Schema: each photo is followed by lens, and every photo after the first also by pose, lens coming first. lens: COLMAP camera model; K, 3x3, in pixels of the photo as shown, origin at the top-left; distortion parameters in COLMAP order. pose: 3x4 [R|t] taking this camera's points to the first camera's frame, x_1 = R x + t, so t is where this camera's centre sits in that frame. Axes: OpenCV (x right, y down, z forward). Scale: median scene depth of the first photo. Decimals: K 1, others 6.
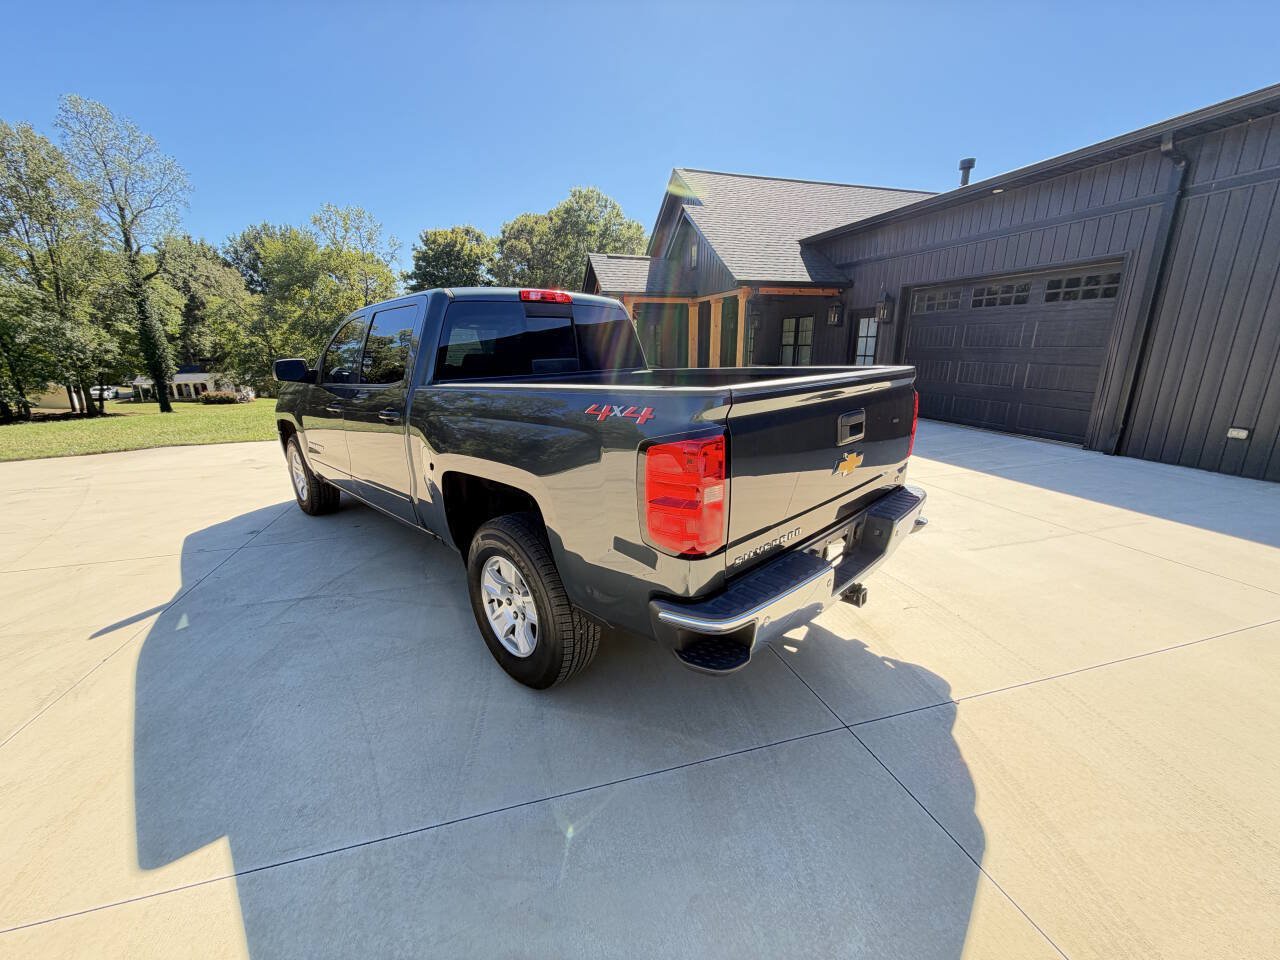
lens RADIAL K [[509.7, 0, 634.1], [0, 509.7, 480.5], [0, 0, 1]] dist [-0.000621, 0.000237]
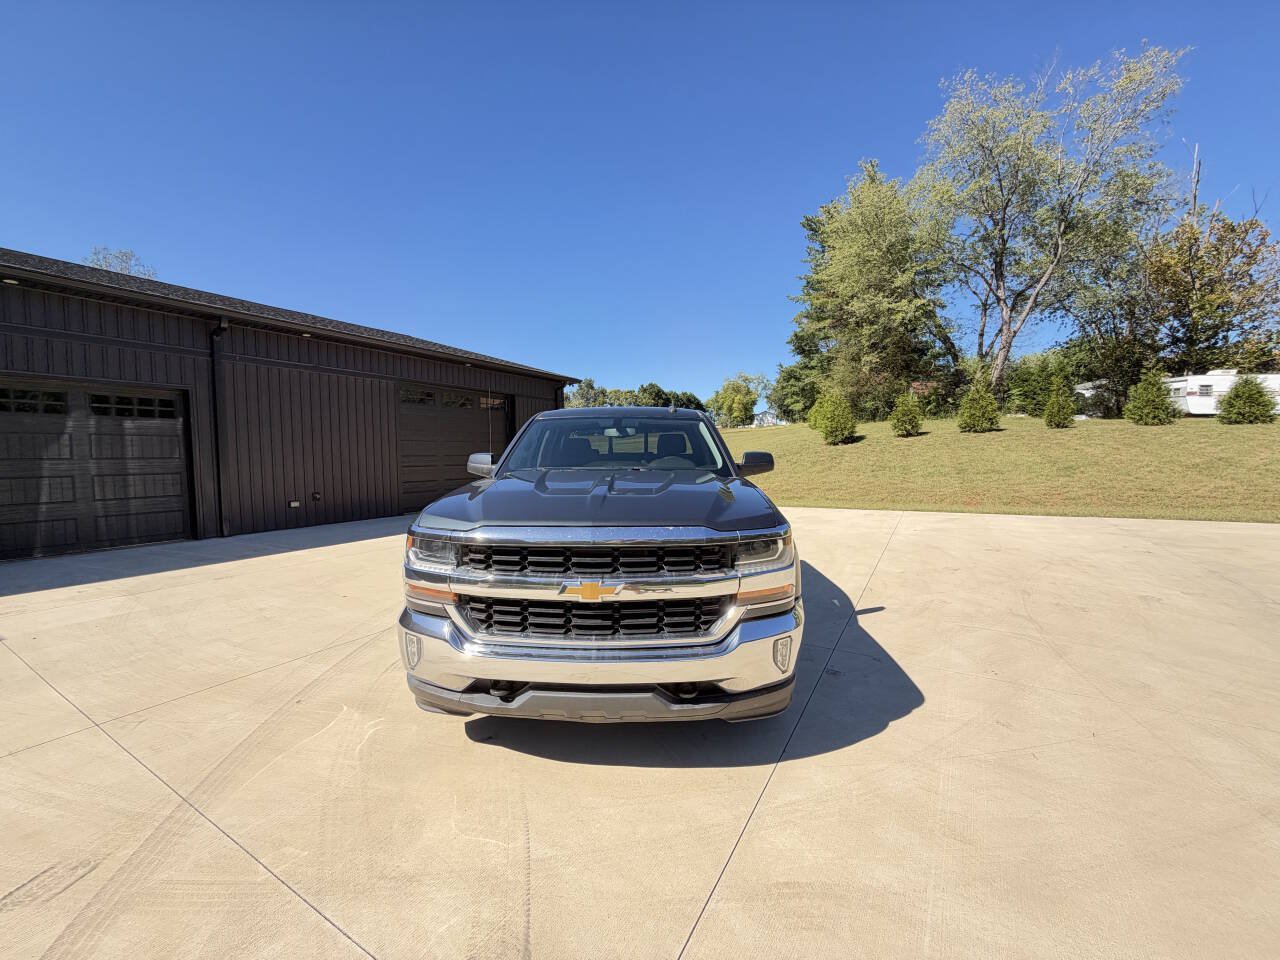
lens RADIAL K [[509.7, 0, 635.6], [0, 509.7, 485.2], [0, 0, 1]] dist [-0.000621, 0.000237]
pose [[-0.686701, -0.029907, 0.726325, -0.081948], [0.203214, 0.951422, 0.231303, -0.030098], [-0.697958, 0.306435, -0.647265, 0.121271]]
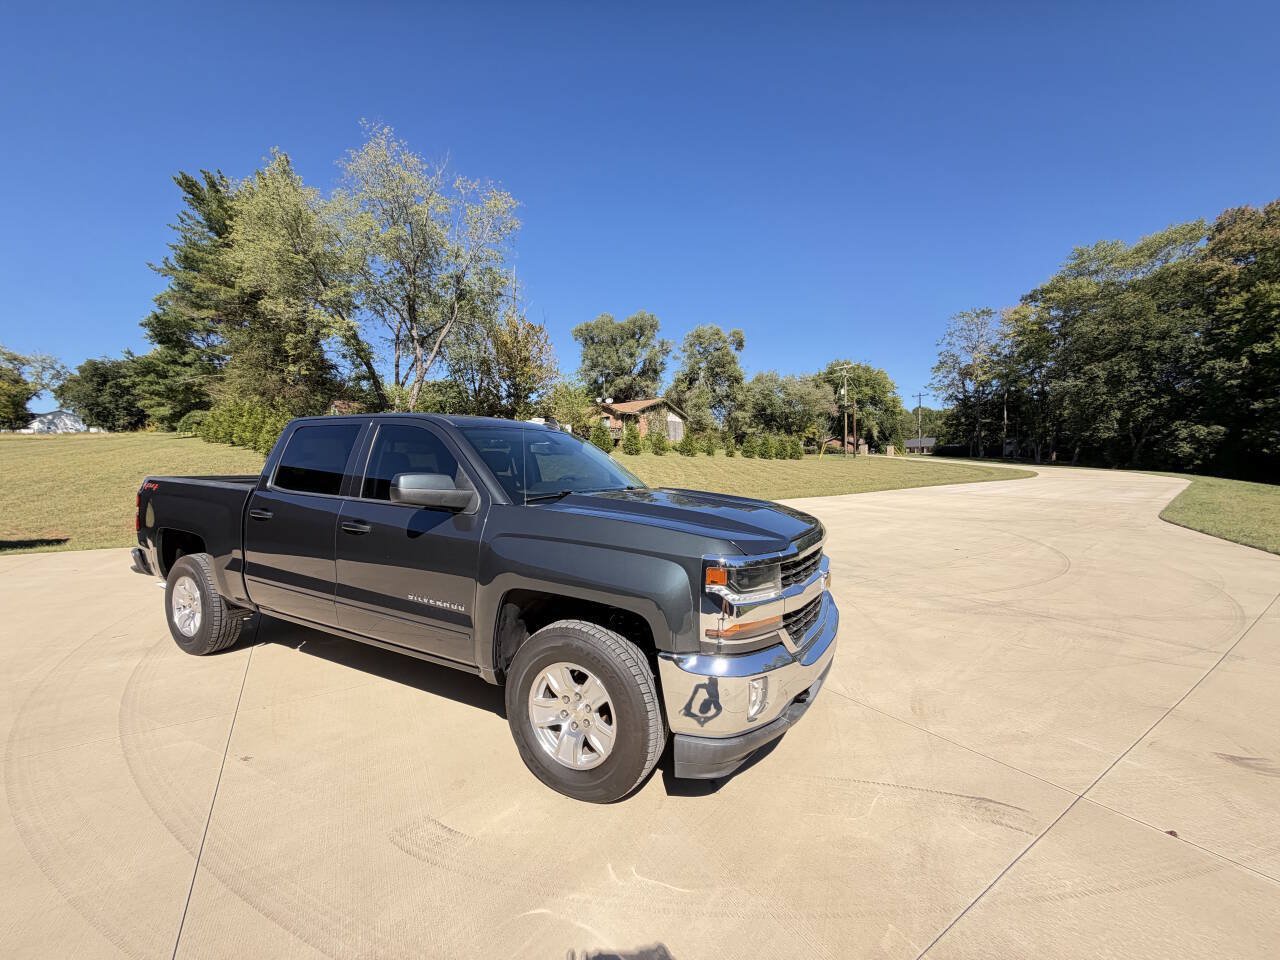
lens RADIAL K [[509.7, 0, 635.3], [0, 509.7, 483.6], [0, 0, 1]] dist [-0.000621, 0.000237]
pose [[-0.954454, 0.023109, -0.297462, -0.023696], [-0.064108, 0.957825, 0.280111, -0.035315], [0.291390, 0.286422, -0.912718, 0.136736]]
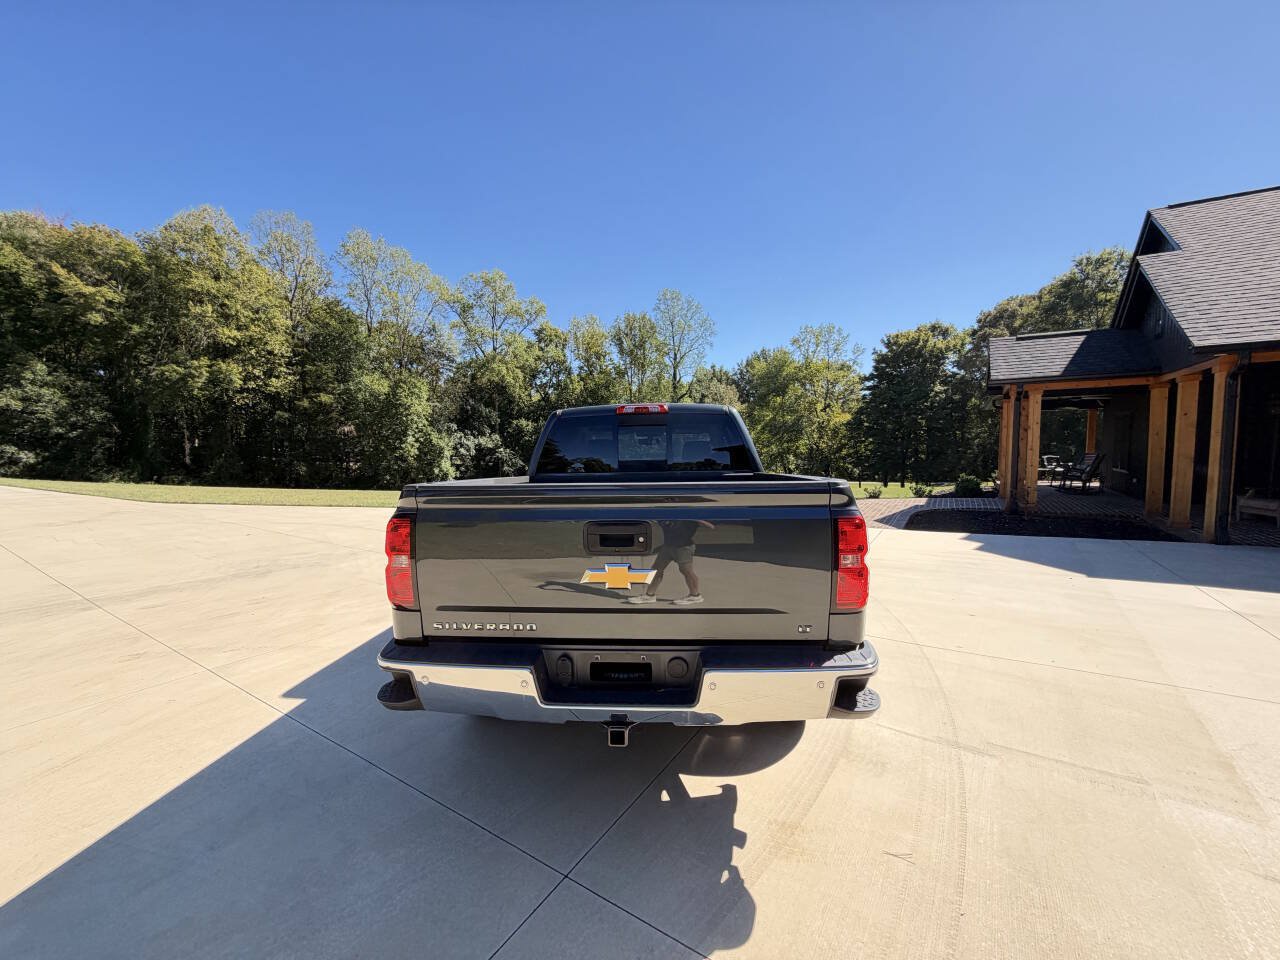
lens RADIAL K [[509.7, 0, 634.9], [0, 509.7, 480.0], [0, 0, 1]] dist [-0.000621, 0.000237]
pose [[0.662013, 0.049661, -0.747846, 0.039534], [-0.186030, 0.977465, -0.099770, -0.004184], [0.726038, 0.205171, 0.656333, 0.013057]]
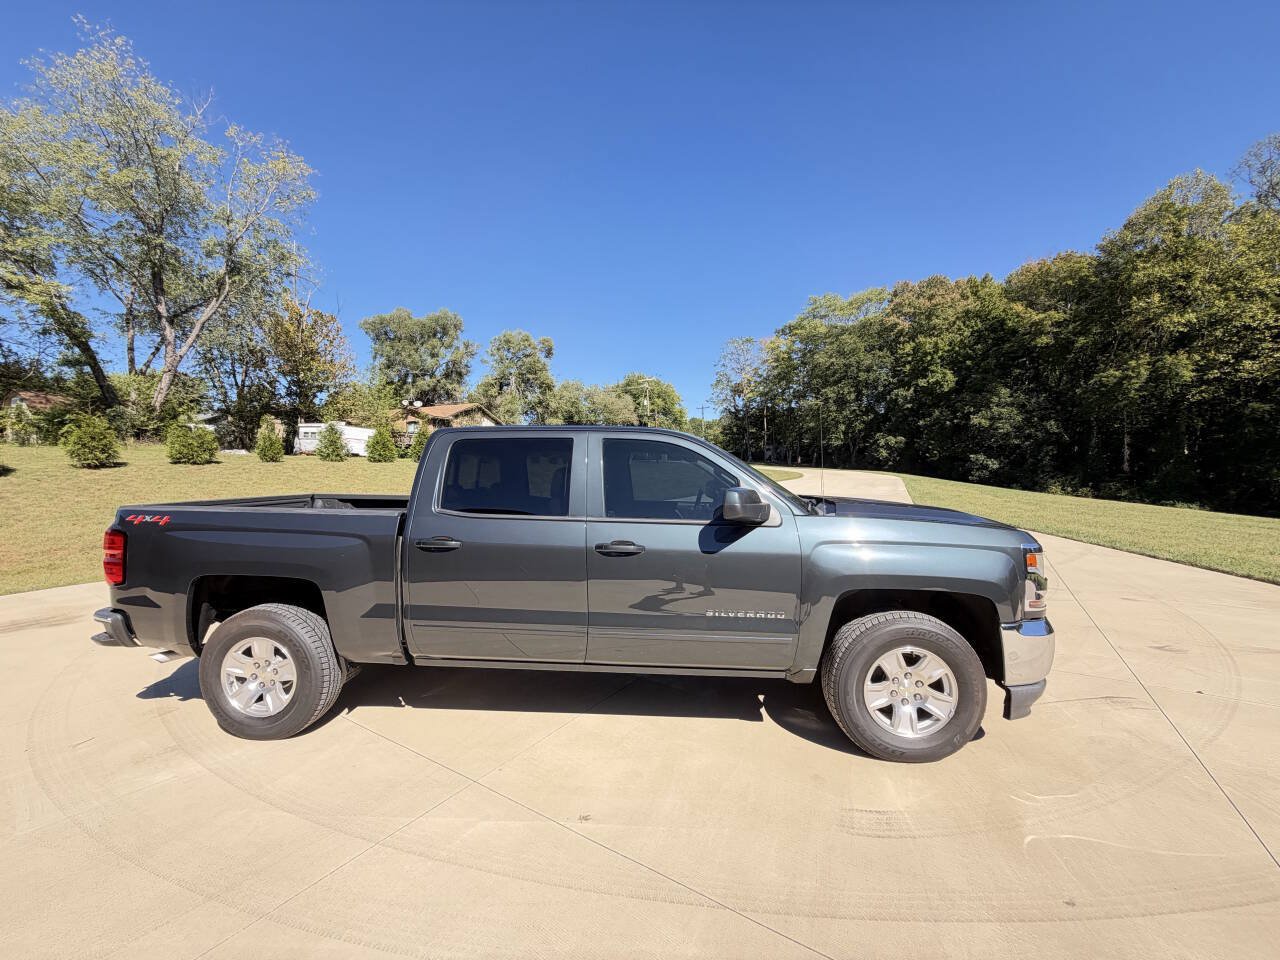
lens RADIAL K [[509.7, 0, 634.6], [0, 509.7, 482.5], [0, 0, 1]] dist [-0.000621, 0.000237]
pose [[-0.762751, 0.042642, -0.645285, 0.017062], [-0.137087, 0.964485, 0.225779, -0.032104], [0.631995, 0.260673, -0.729816, 0.117649]]
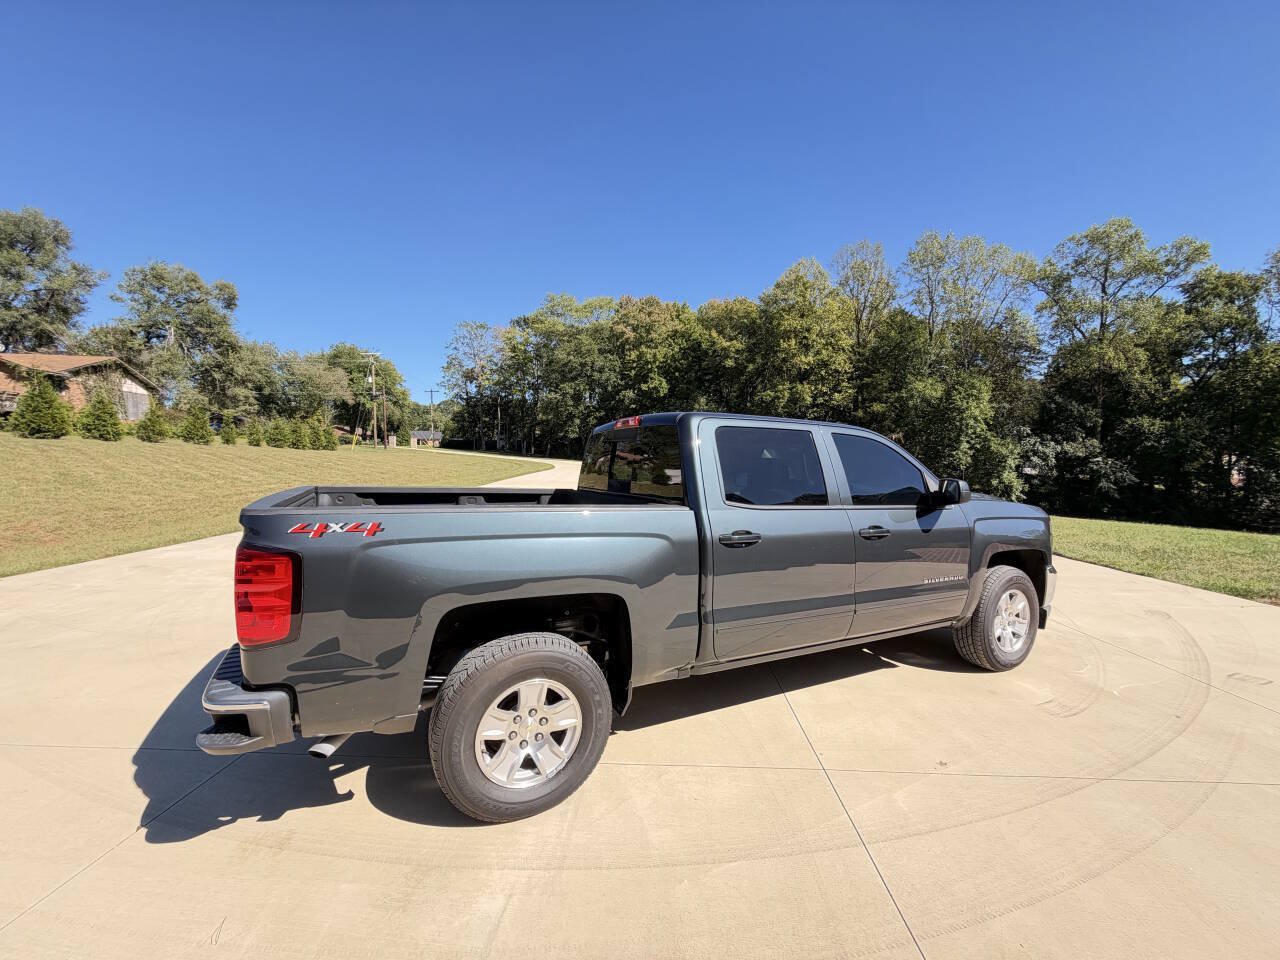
lens RADIAL K [[509.7, 0, 634.8], [0, 509.7, 482.7], [0, 0, 1]] dist [-0.000621, 0.000237]
pose [[-0.318010, 0.057932, -0.946316, 0.046082], [-0.241549, 0.960243, 0.139958, -0.021636], [0.916801, 0.273090, -0.291373, 0.074564]]
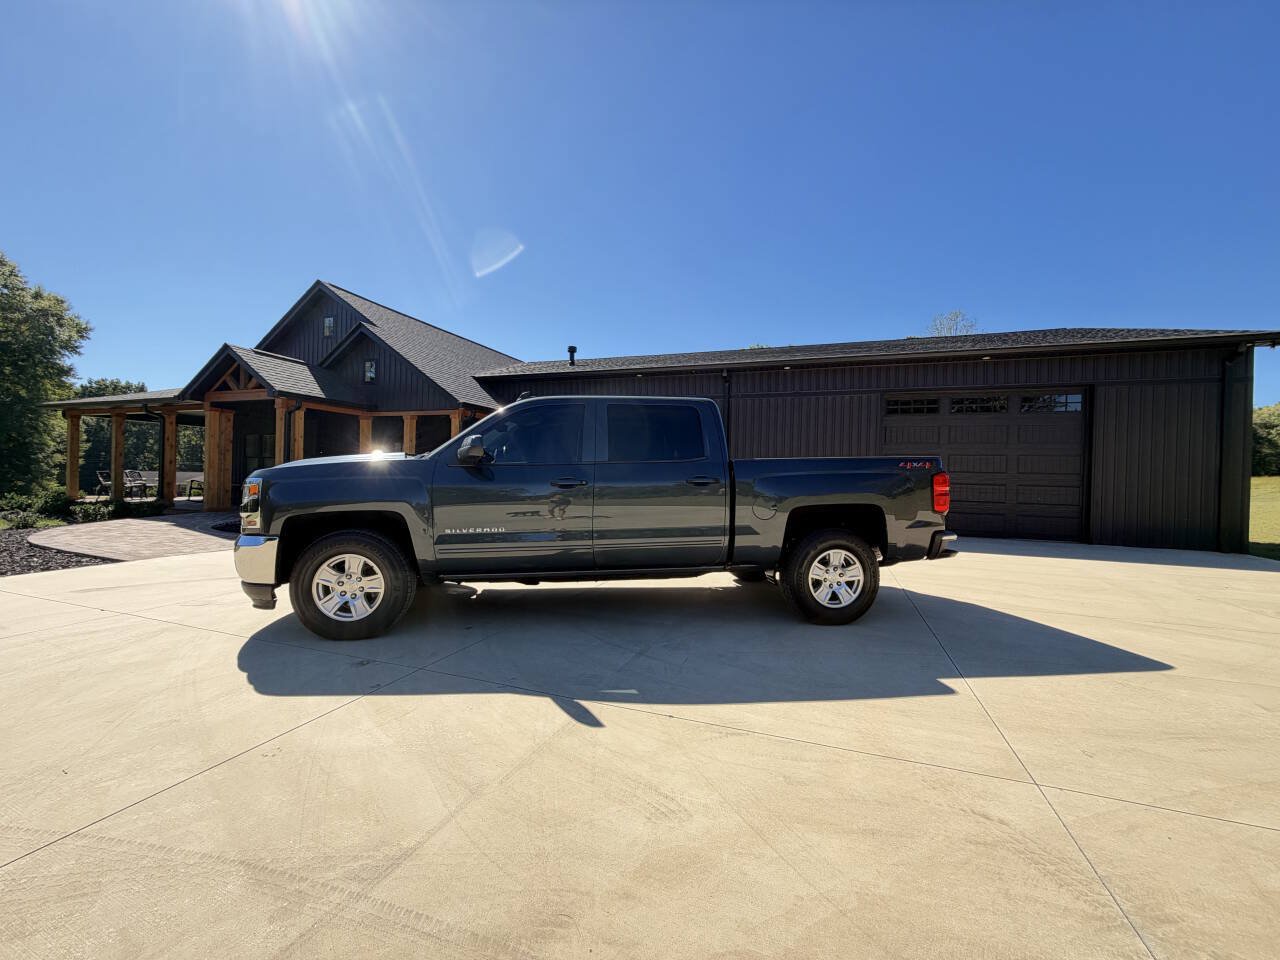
lens RADIAL K [[509.7, 0, 633.8], [0, 509.7, 483.1], [0, 0, 1]] dist [-0.000621, 0.000237]
pose [[0.596695, 0.012188, 0.802376, -0.082532], [0.179933, 0.972393, -0.148579, 0.002320], [-0.782036, 0.233030, 0.578029, 0.017481]]
